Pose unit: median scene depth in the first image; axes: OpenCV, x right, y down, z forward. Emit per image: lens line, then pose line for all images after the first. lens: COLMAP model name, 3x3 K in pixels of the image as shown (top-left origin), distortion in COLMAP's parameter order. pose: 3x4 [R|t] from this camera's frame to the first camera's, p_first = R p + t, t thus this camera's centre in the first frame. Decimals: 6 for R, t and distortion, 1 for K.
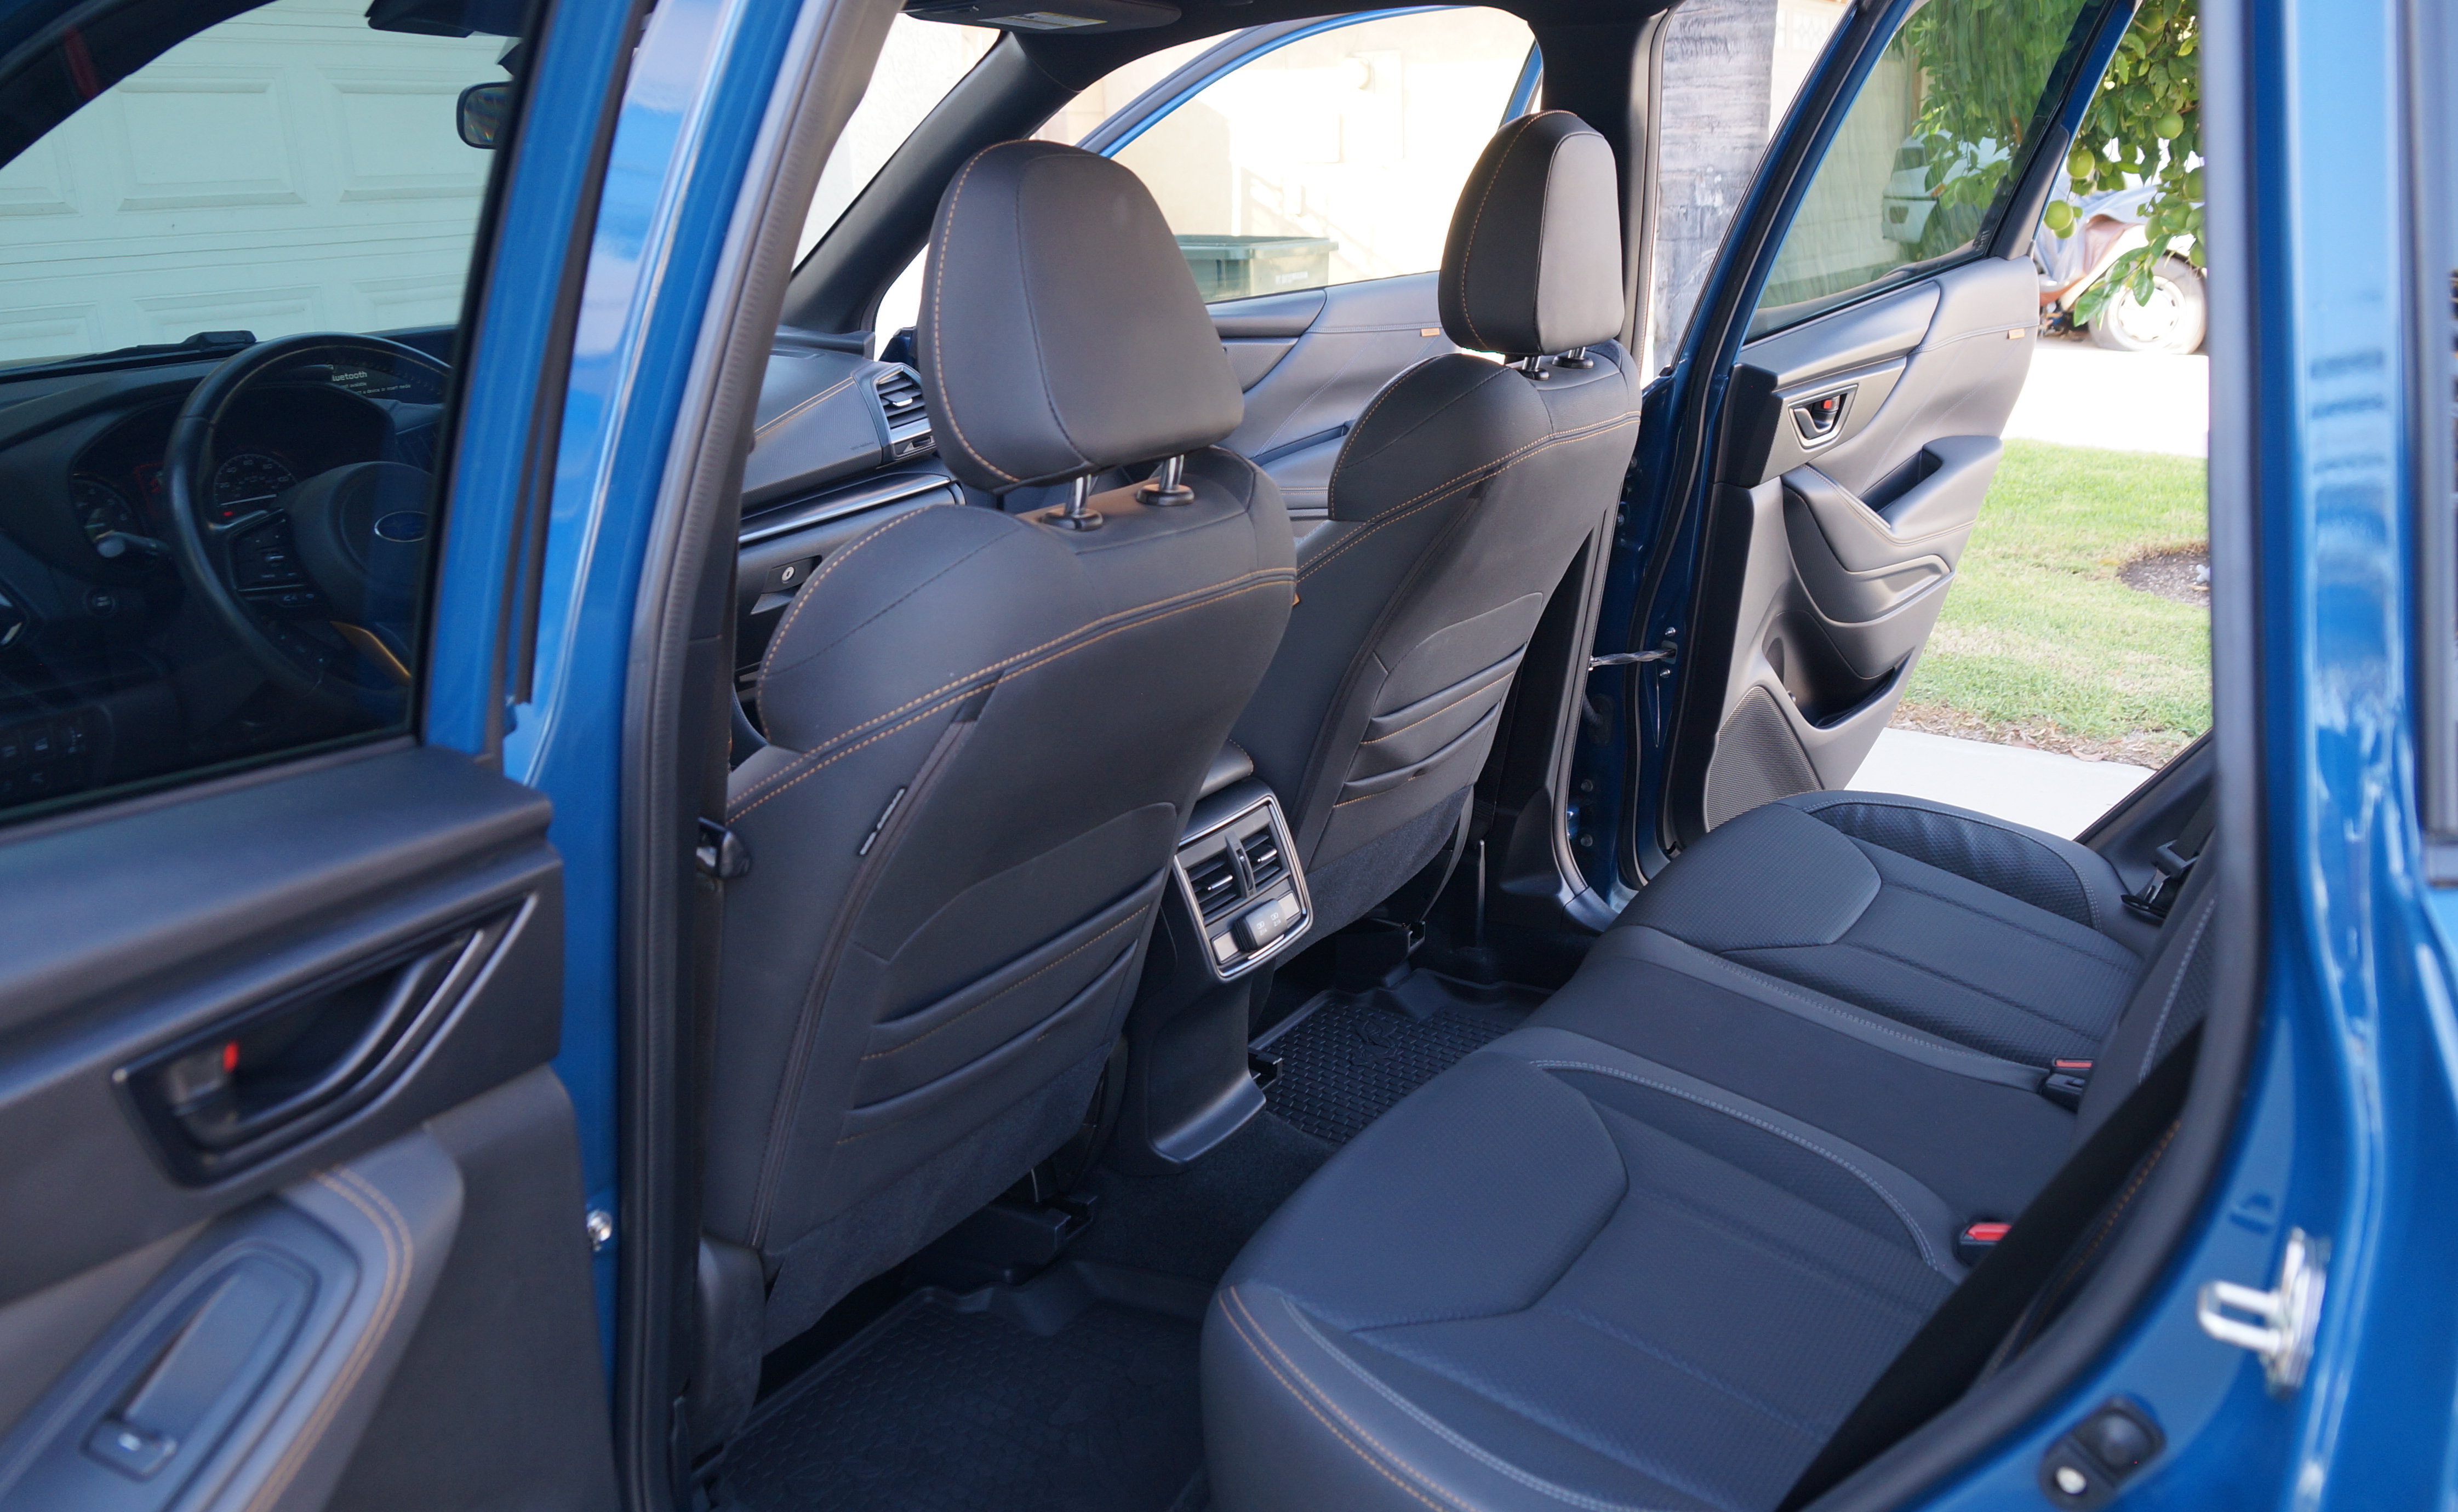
lens RADIAL K [[1933.2, 0, 1228.3], [0, 1933.2, 718.5], [0, 0, 1]] dist [-0.005276, -0.003774]
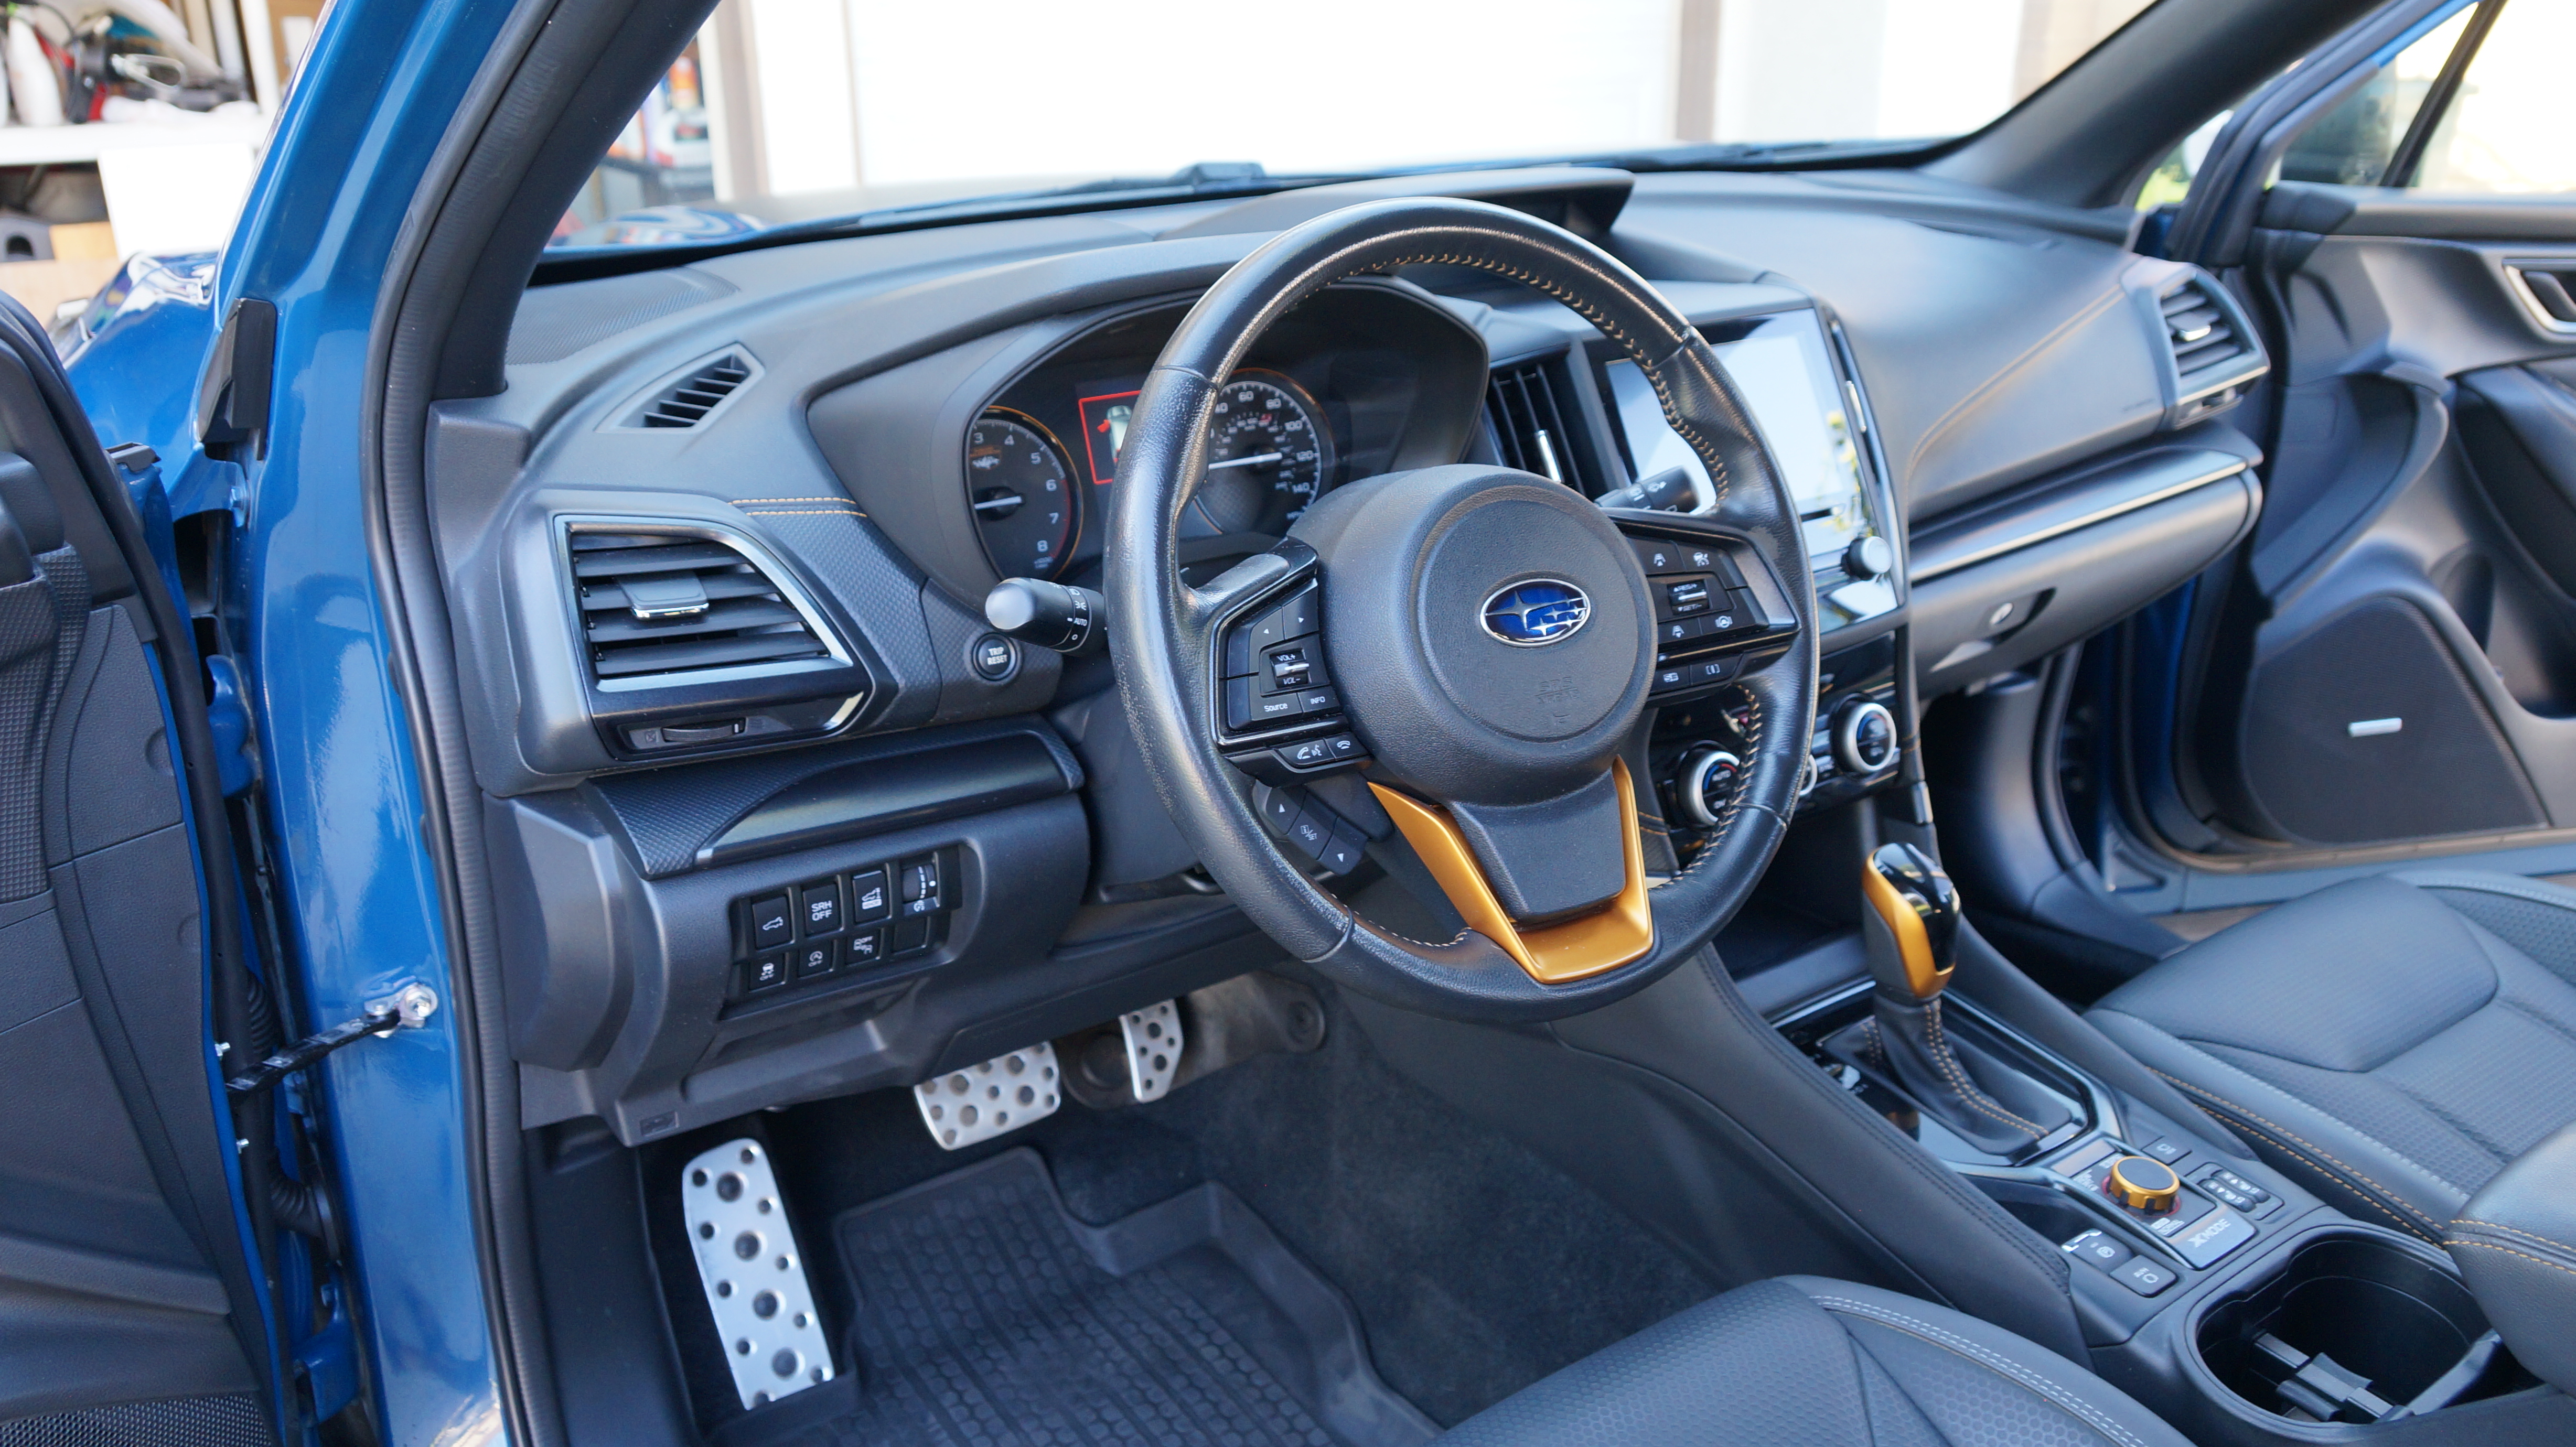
lens RADIAL K [[1913.4, 0, 1274.3], [0, 1913.4, 734.4], [0, 0, 1]] dist [-0.048160, 0.047046]
pose [[0.908597, 0.171957, -0.380634, -0.252849], [-0.133305, 0.983046, 0.125897, -0.103463], [0.395830, -0.063649, 0.916116, 0.448335]]
